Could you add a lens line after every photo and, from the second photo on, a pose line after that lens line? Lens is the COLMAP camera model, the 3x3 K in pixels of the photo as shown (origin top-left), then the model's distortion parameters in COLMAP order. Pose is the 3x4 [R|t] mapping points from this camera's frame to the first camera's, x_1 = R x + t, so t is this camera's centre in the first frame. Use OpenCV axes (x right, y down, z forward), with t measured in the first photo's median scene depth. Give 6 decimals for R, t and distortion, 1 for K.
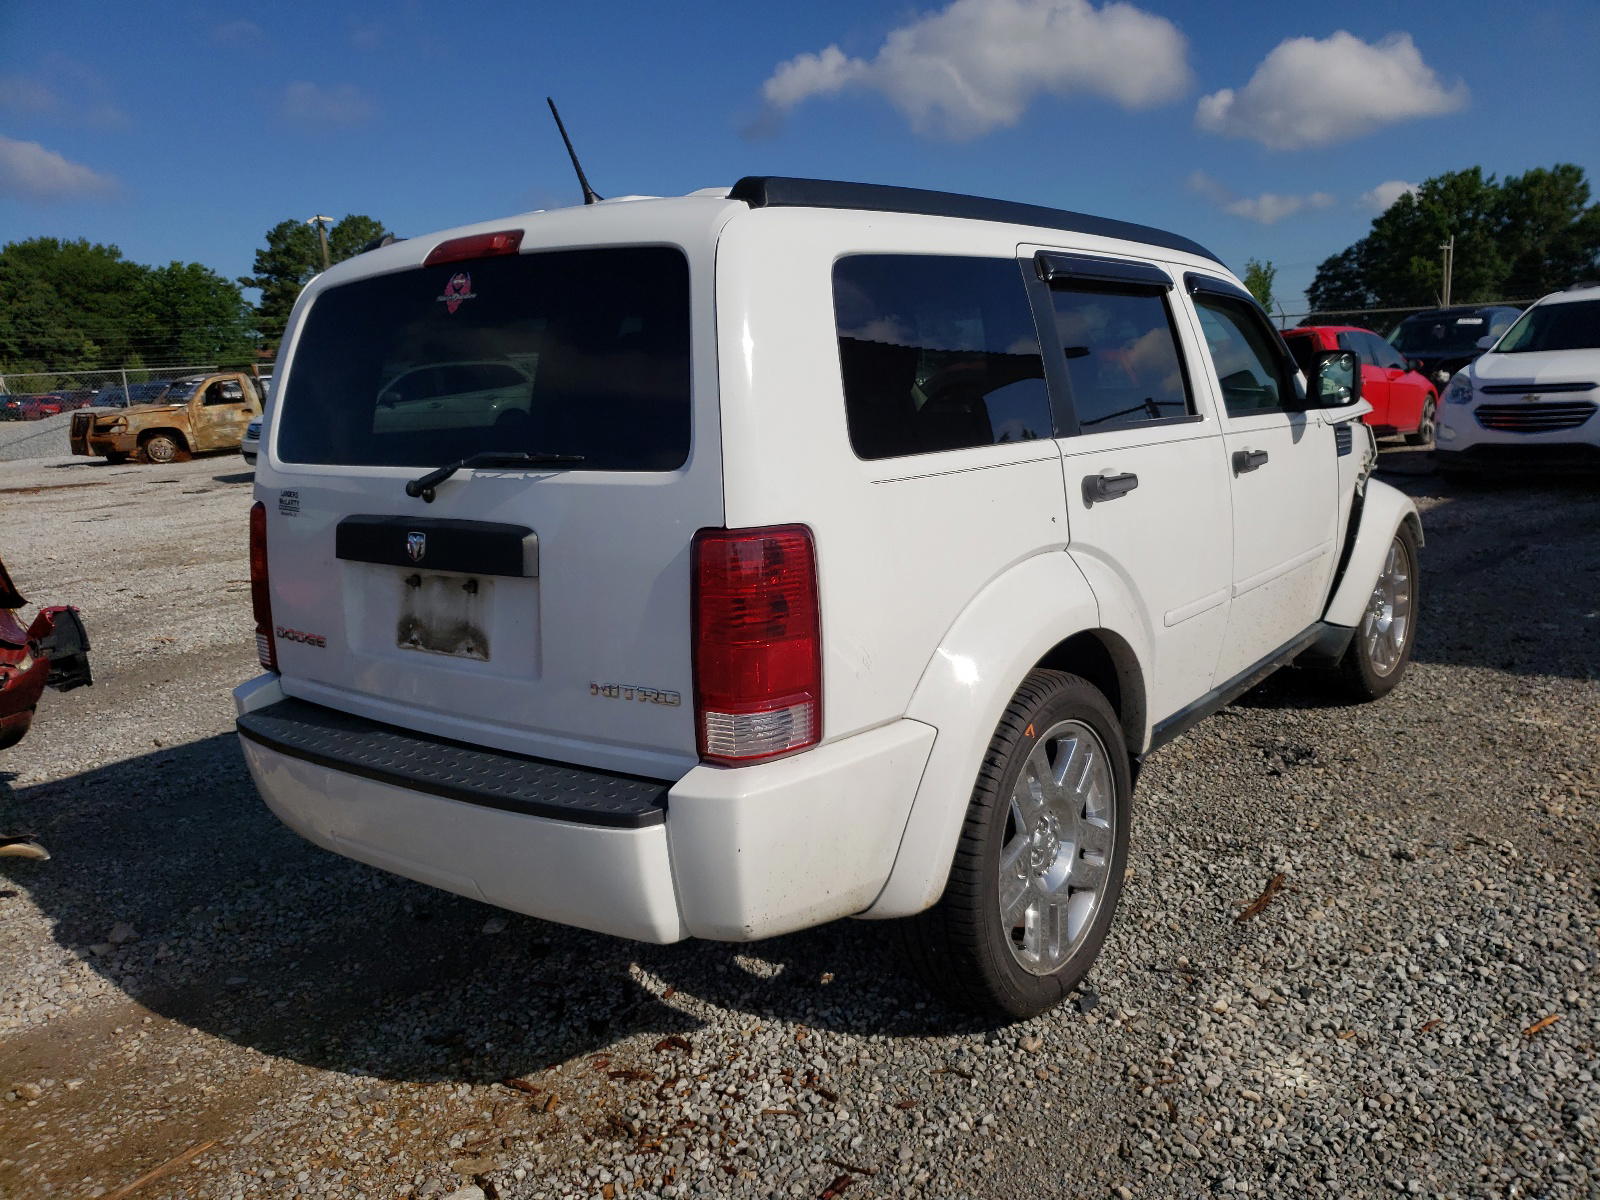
lens RADIAL K [[1135.0, 0, 801.7], [0, 1135.0, 577.3], [0, 0, 1]] dist [0.090081, 0.000370]
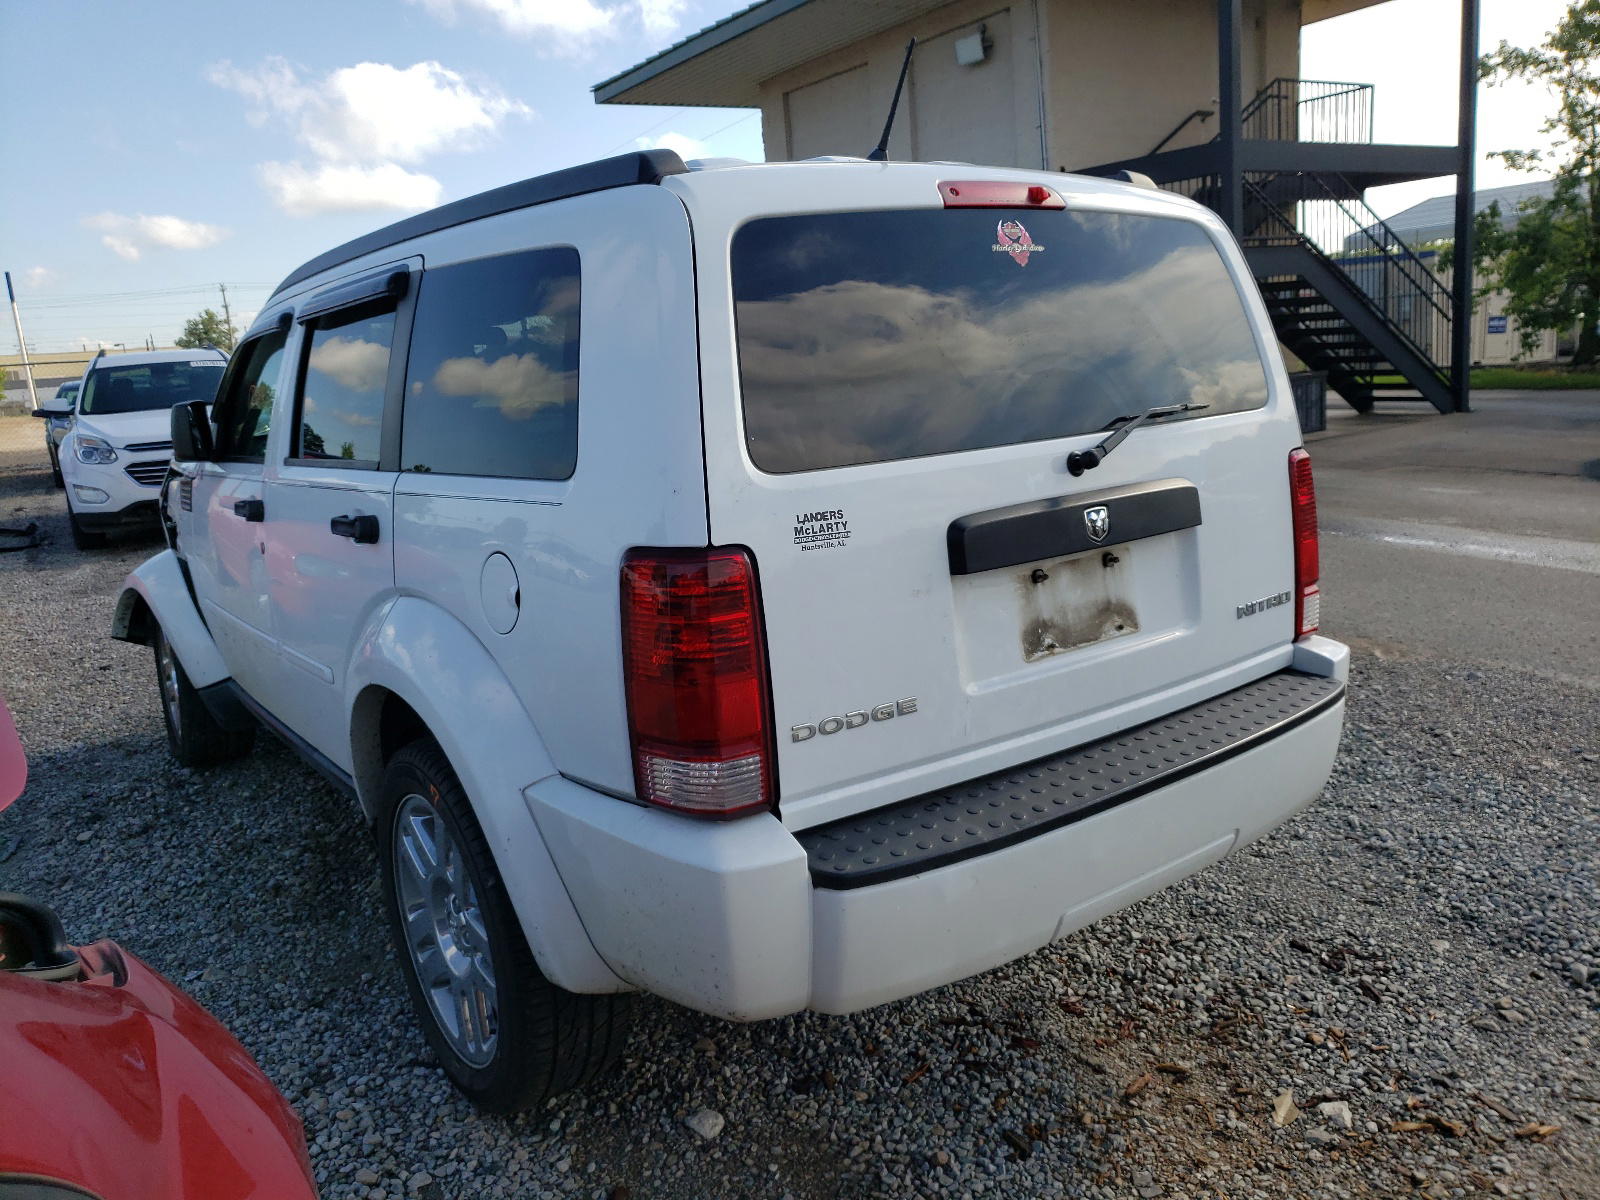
lens RADIAL K [[1262.9, 0, 800.0], [0, 1262.9, 600.0], [0, 0, 1]] dist [0.000971, -0.000061]
pose [[0.333983, -0.168313, 0.927430, -1.257966], [0.218628, 0.970928, 0.097475, -0.109001], [-0.916874, 0.170207, 0.361071, 0.822653]]
